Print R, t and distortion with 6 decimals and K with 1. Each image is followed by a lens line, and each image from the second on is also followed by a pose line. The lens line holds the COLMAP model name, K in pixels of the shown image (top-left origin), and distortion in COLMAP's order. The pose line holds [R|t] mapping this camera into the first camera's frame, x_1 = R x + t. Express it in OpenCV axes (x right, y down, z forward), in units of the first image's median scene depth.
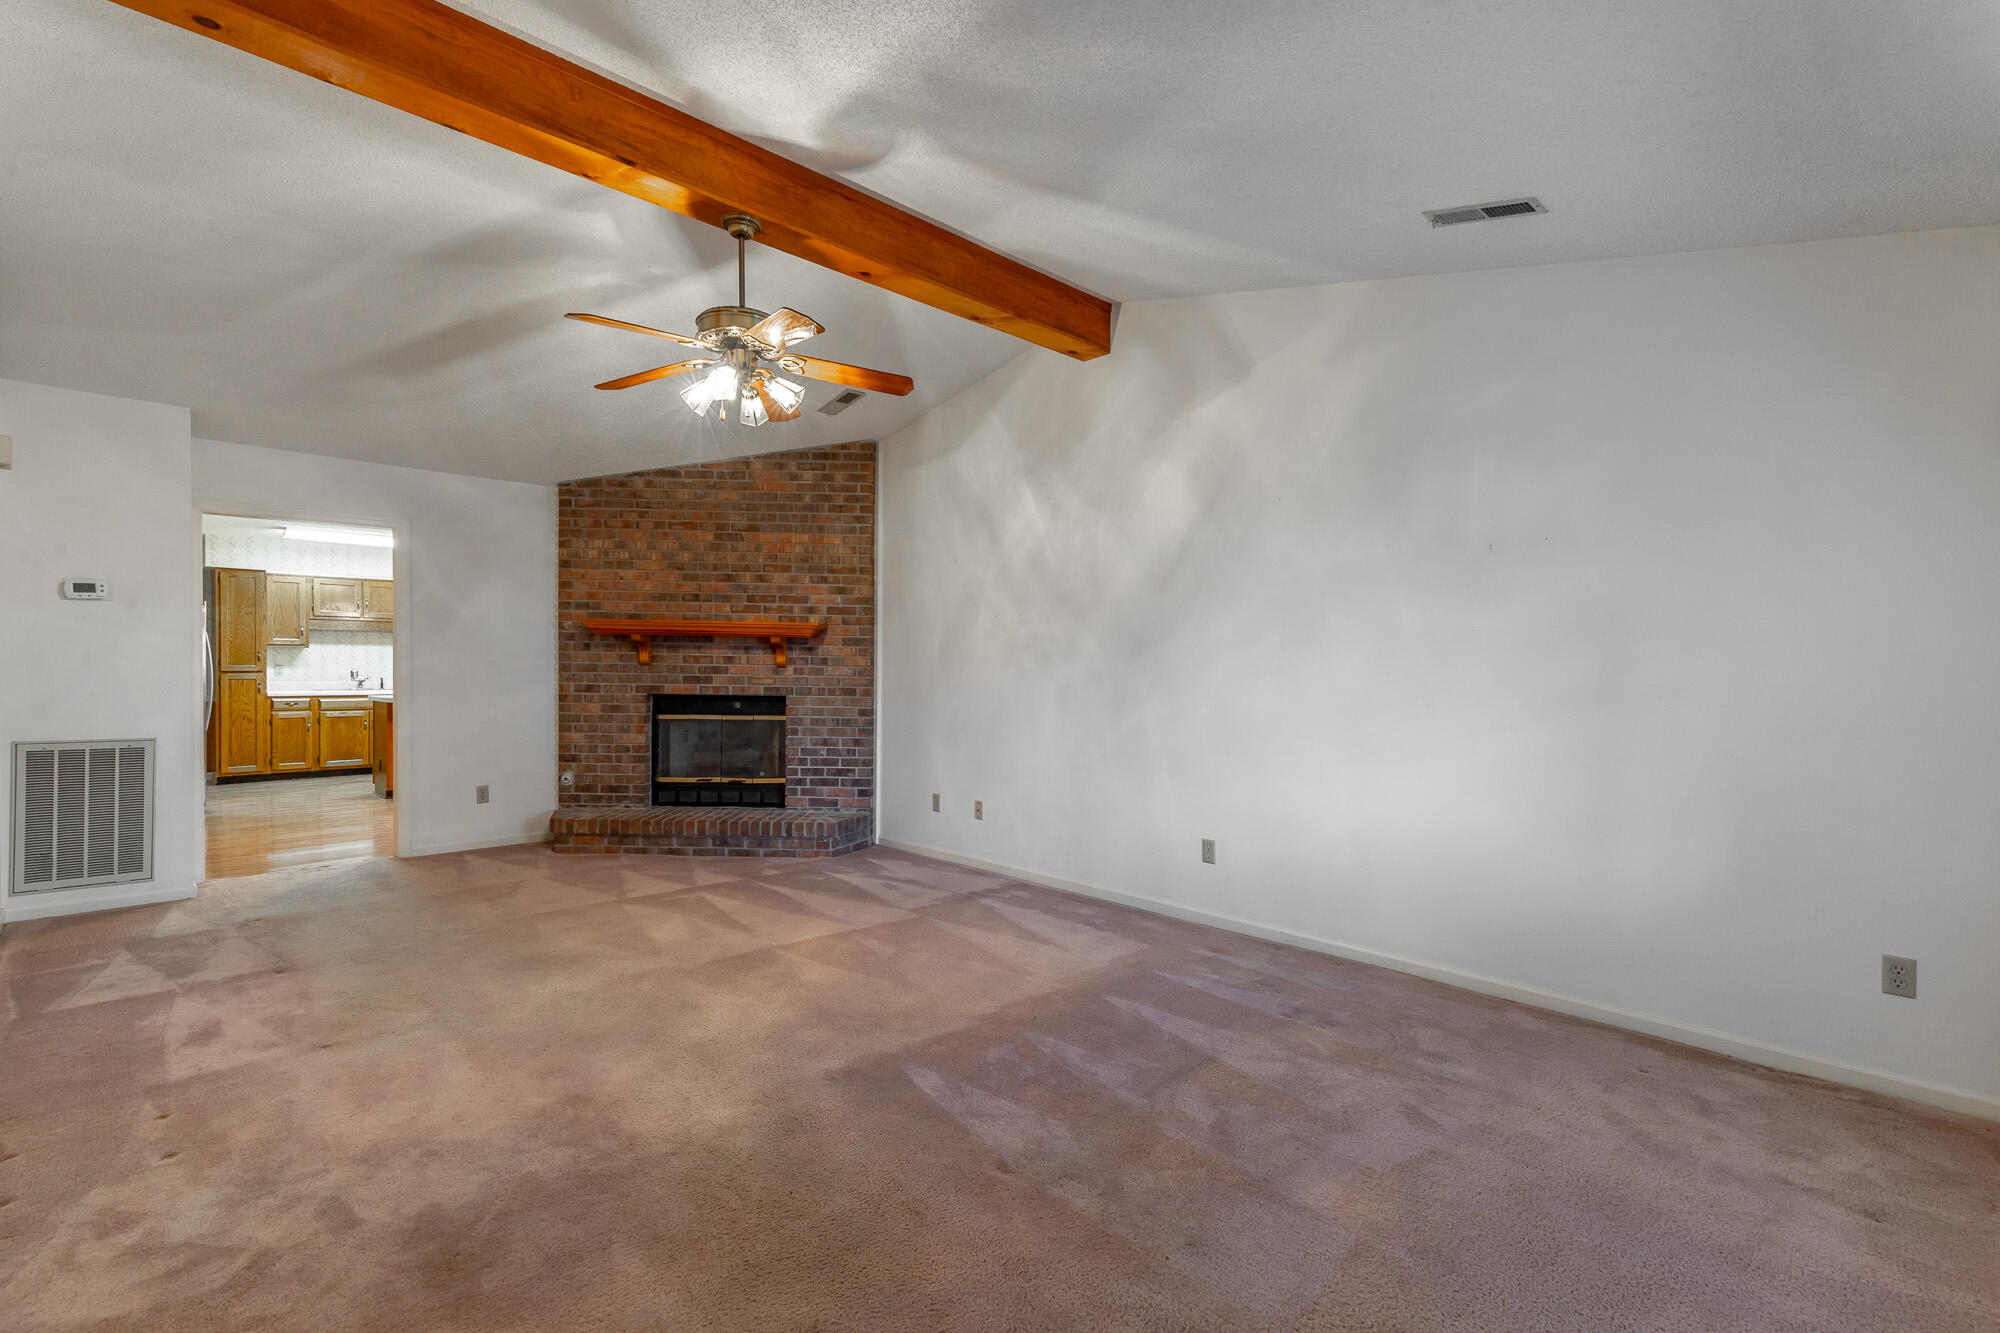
lens RADIAL K [[913.6, 0, 1010.3], [0, 913.6, 668.8], [0, 0, 1]] dist [0.023965, -0.005494]
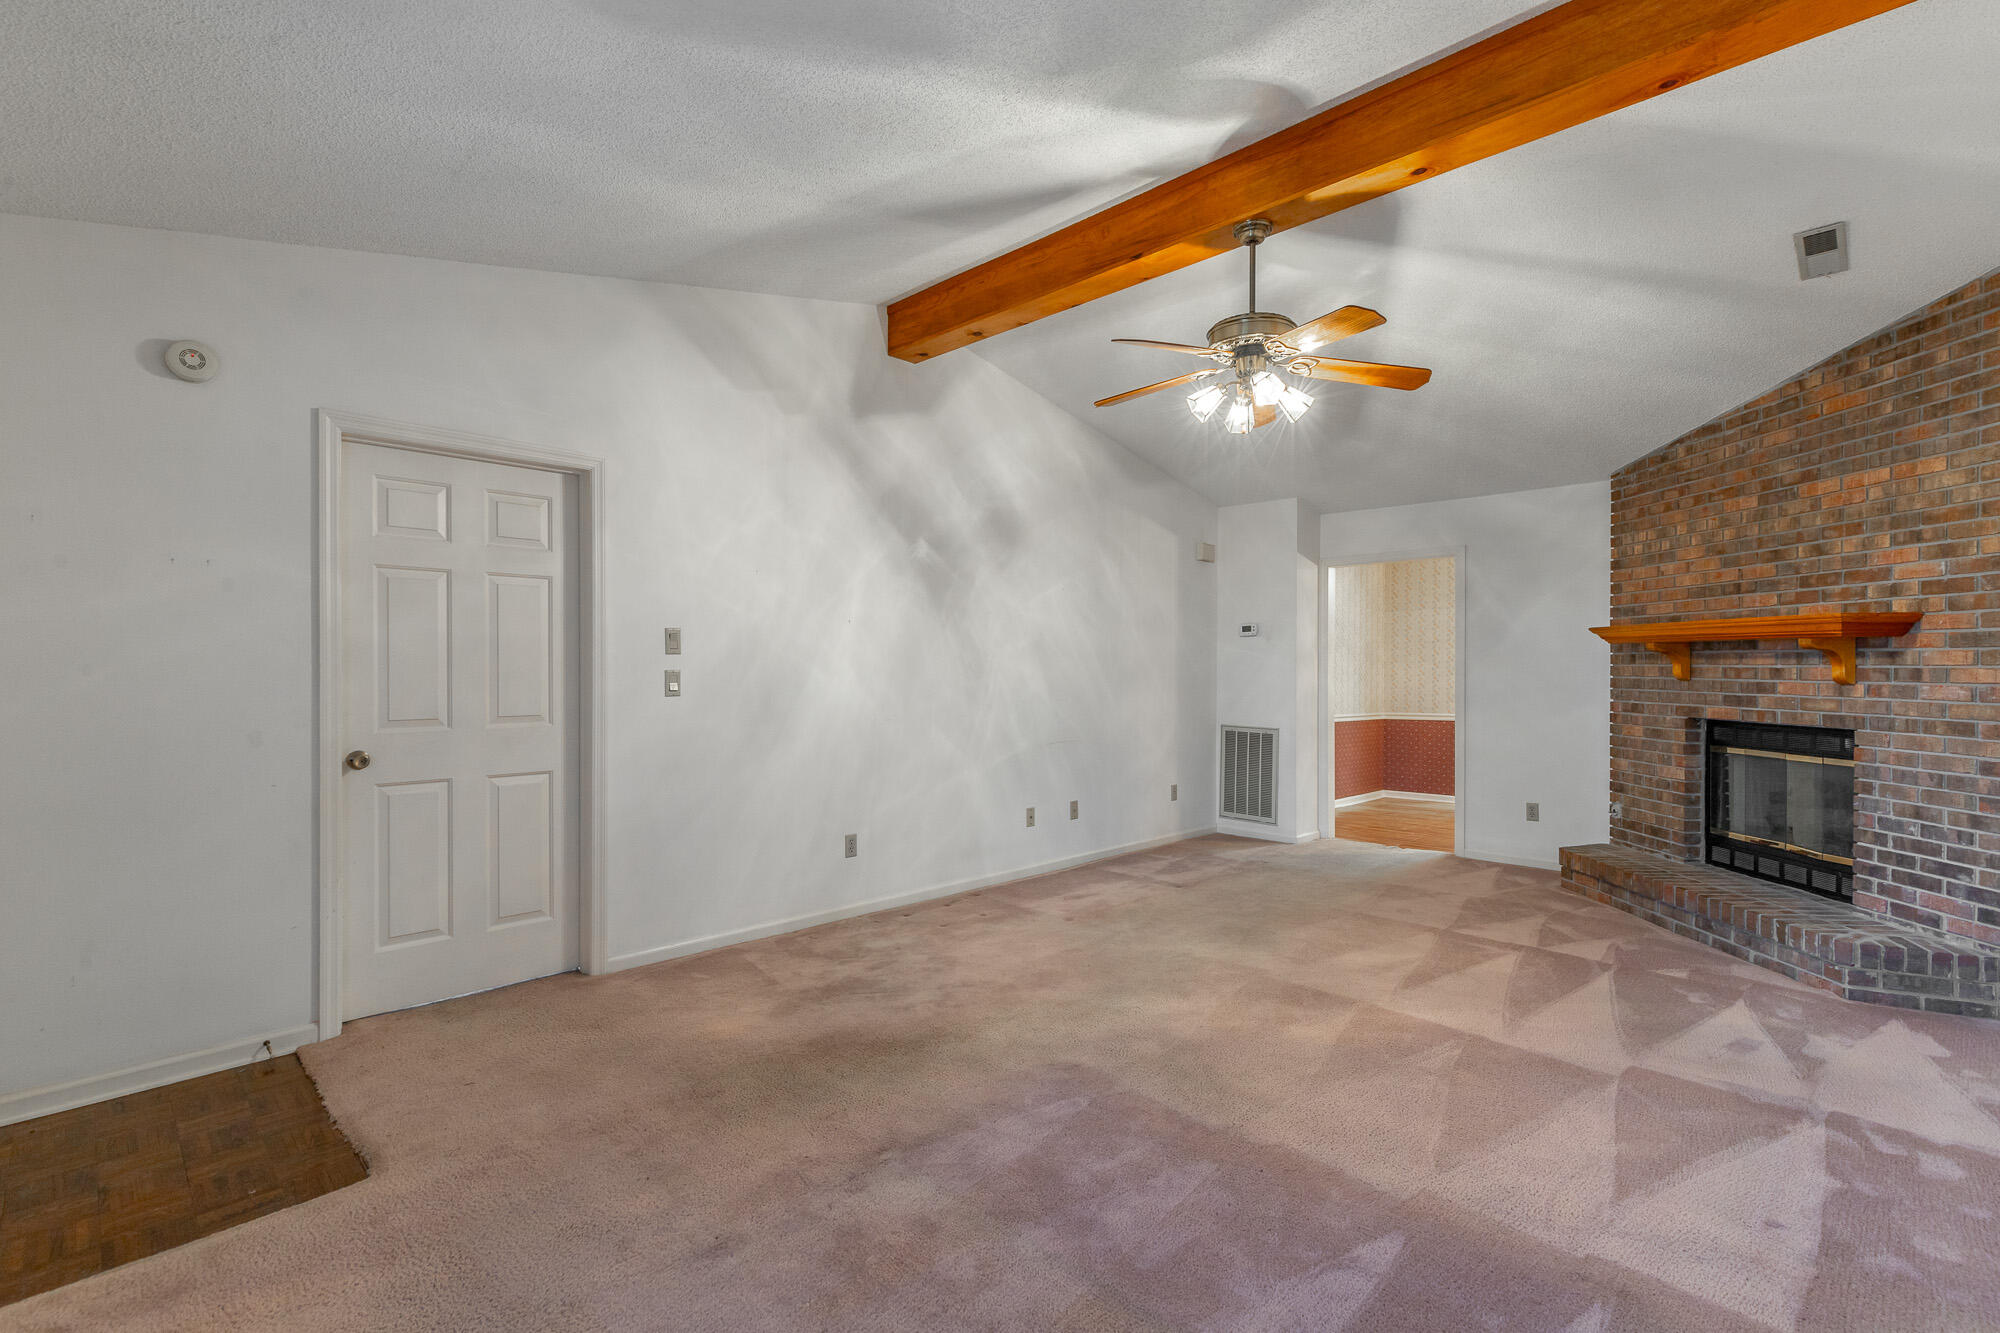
lens RADIAL K [[913.6, 0, 1010.3], [0, 913.6, 668.8], [0, 0, 1]] dist [0.023965, -0.005494]
pose [[0.025914, -0.010701, -0.999607, 0.380176], [-0.010498, 0.999885, -0.010976, 0.000547], [0.999609, 0.010778, 0.025798, 0.401232]]
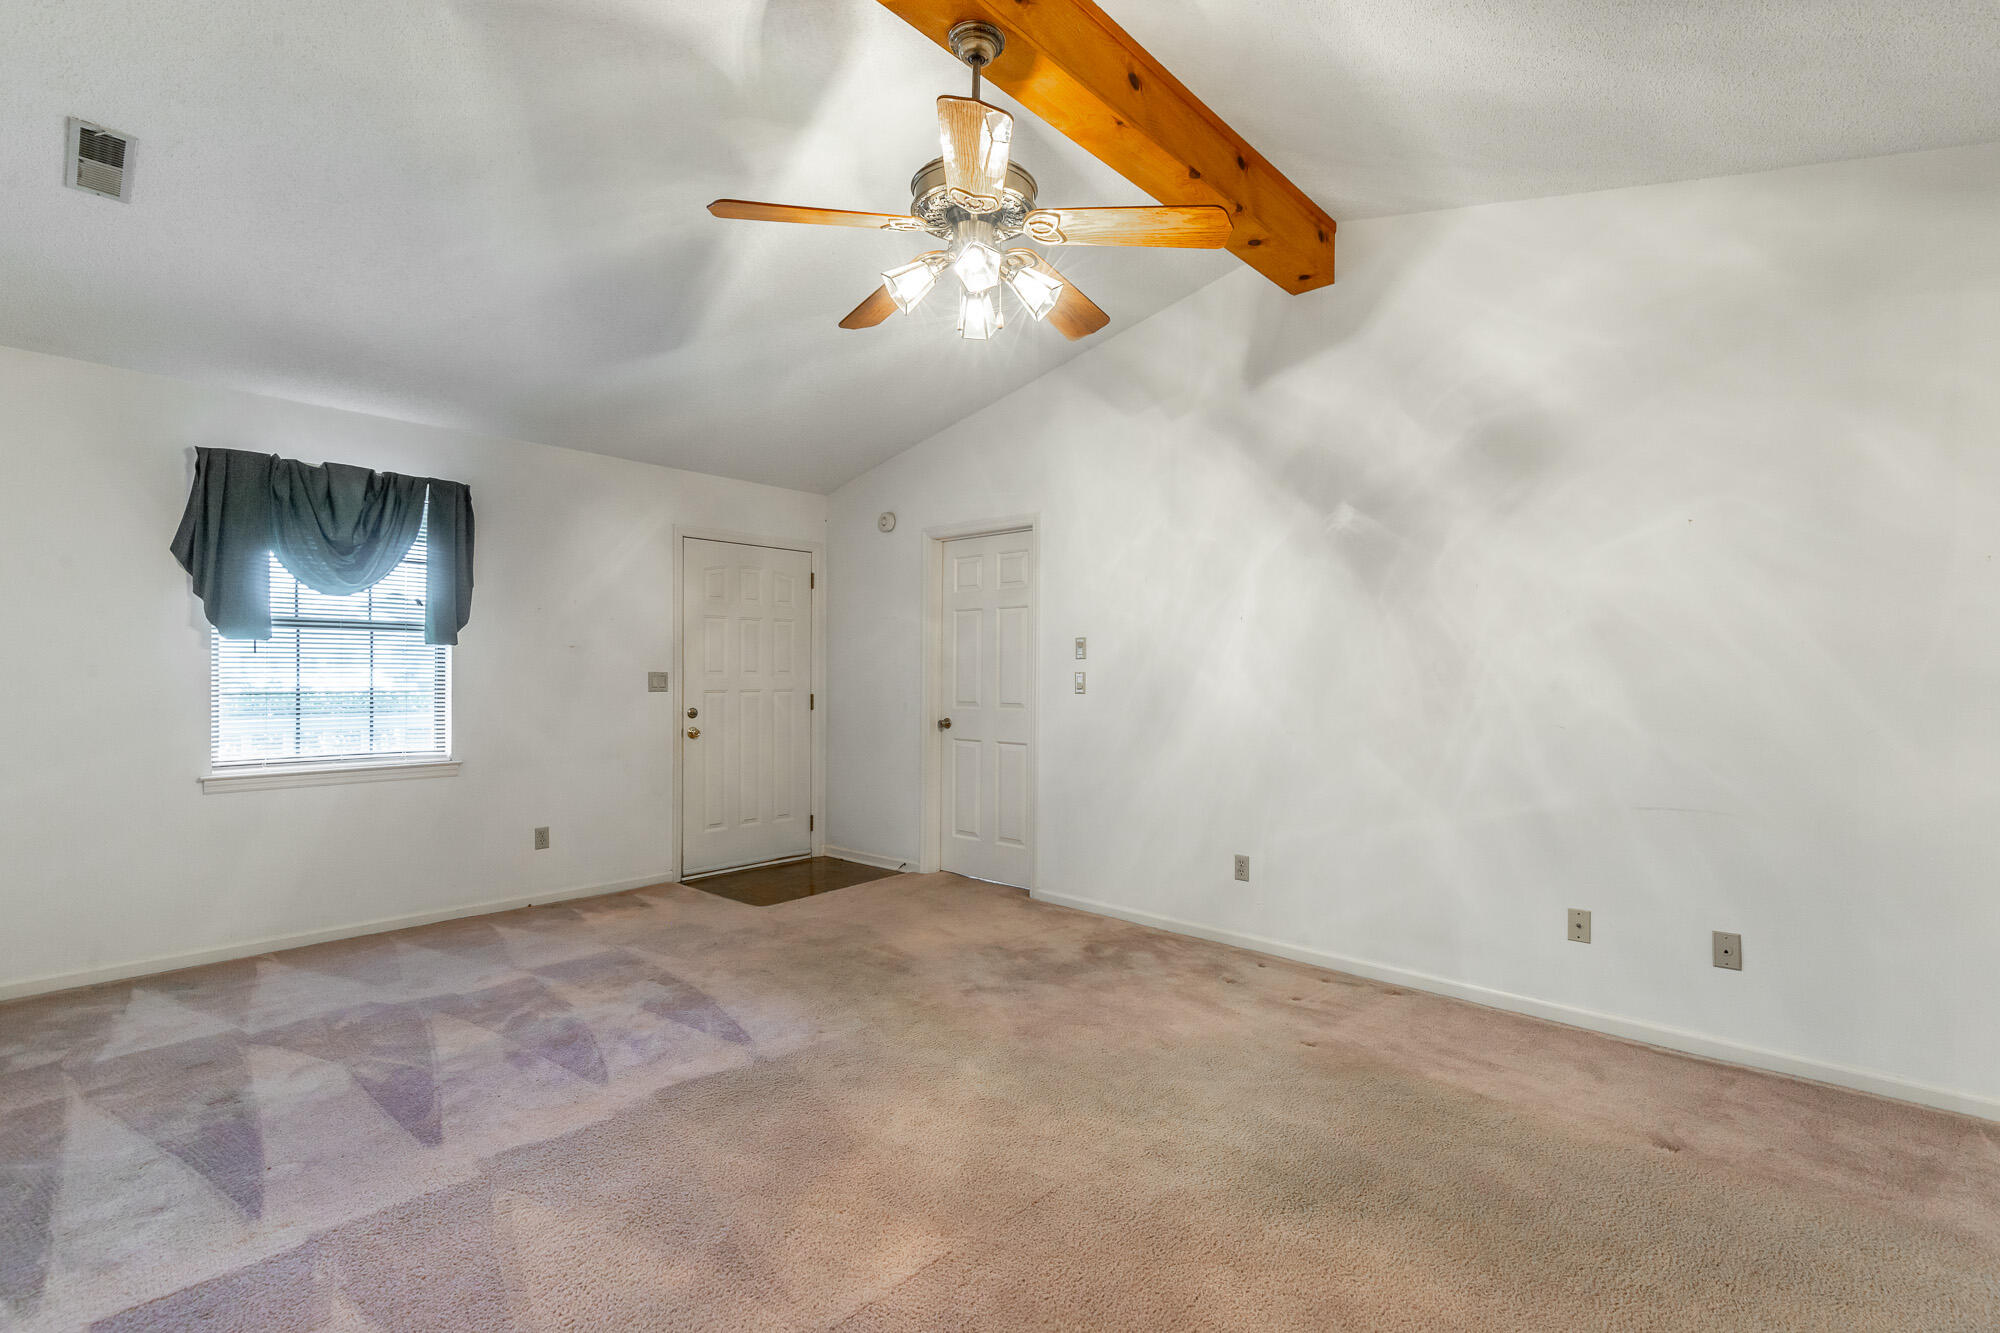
lens RADIAL K [[913.6, 0, 1010.3], [0, 913.6, 668.8], [0, 0, 1]] dist [0.023965, -0.005494]
pose [[-0.997728, -0.014144, -0.065873, -0.148465], [-0.014531, 0.999880, 0.005398, -0.009067], [0.065788, 0.006343, -0.997813, 0.943289]]
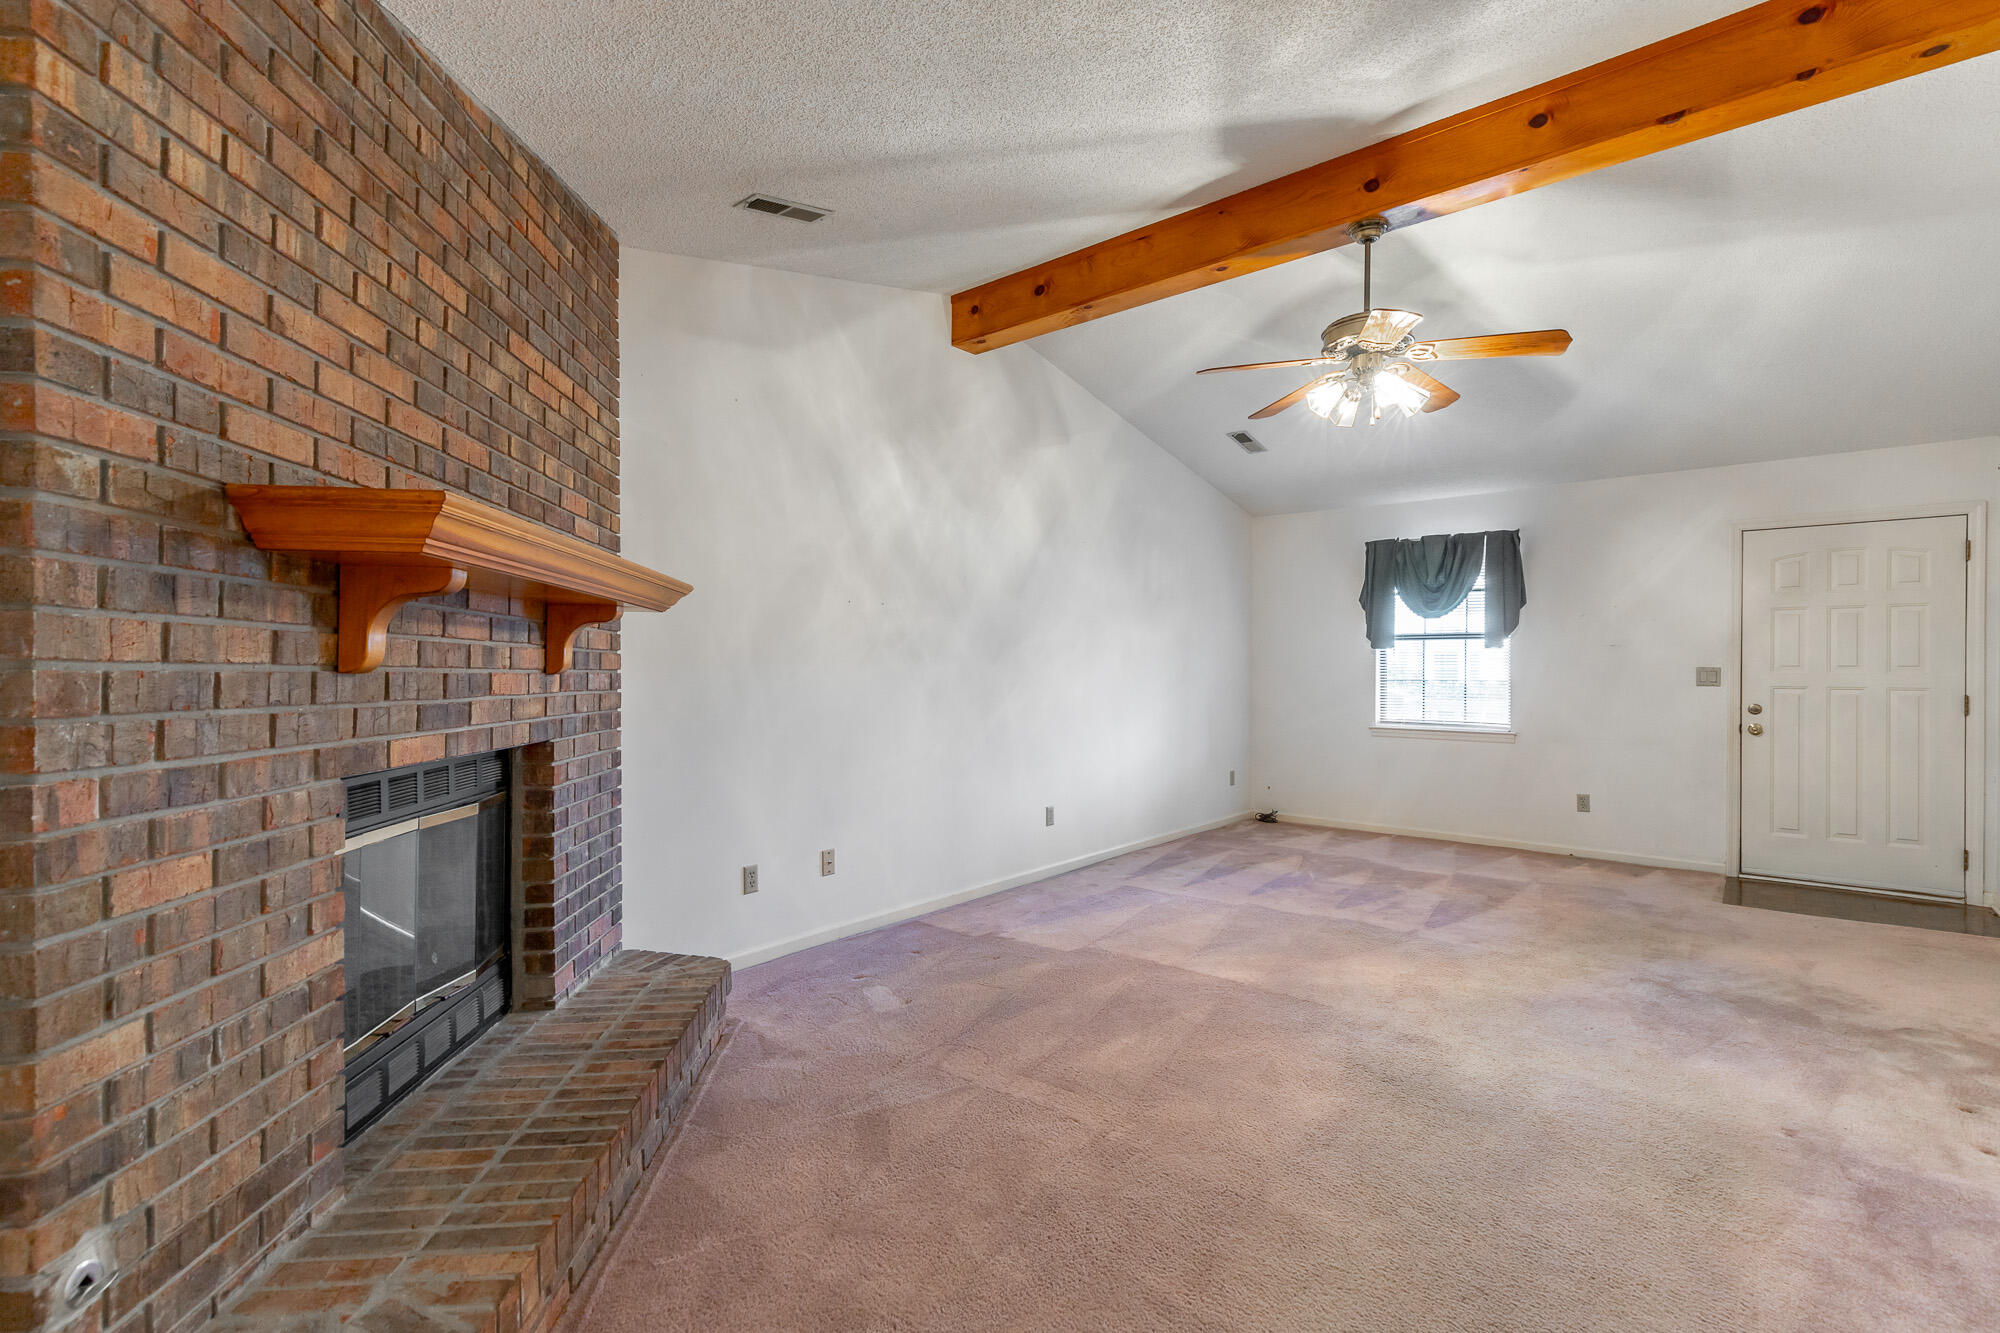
lens RADIAL K [[913.6, 0, 1010.3], [0, 913.6, 668.8], [0, 0, 1]] dist [0.023965, -0.005494]
pose [[-0.106851, -0.010328, 0.994221, -0.697196], [0.004555, 0.999930, 0.010877, -0.007844], [-0.994265, 0.005691, -0.106797, 0.831749]]
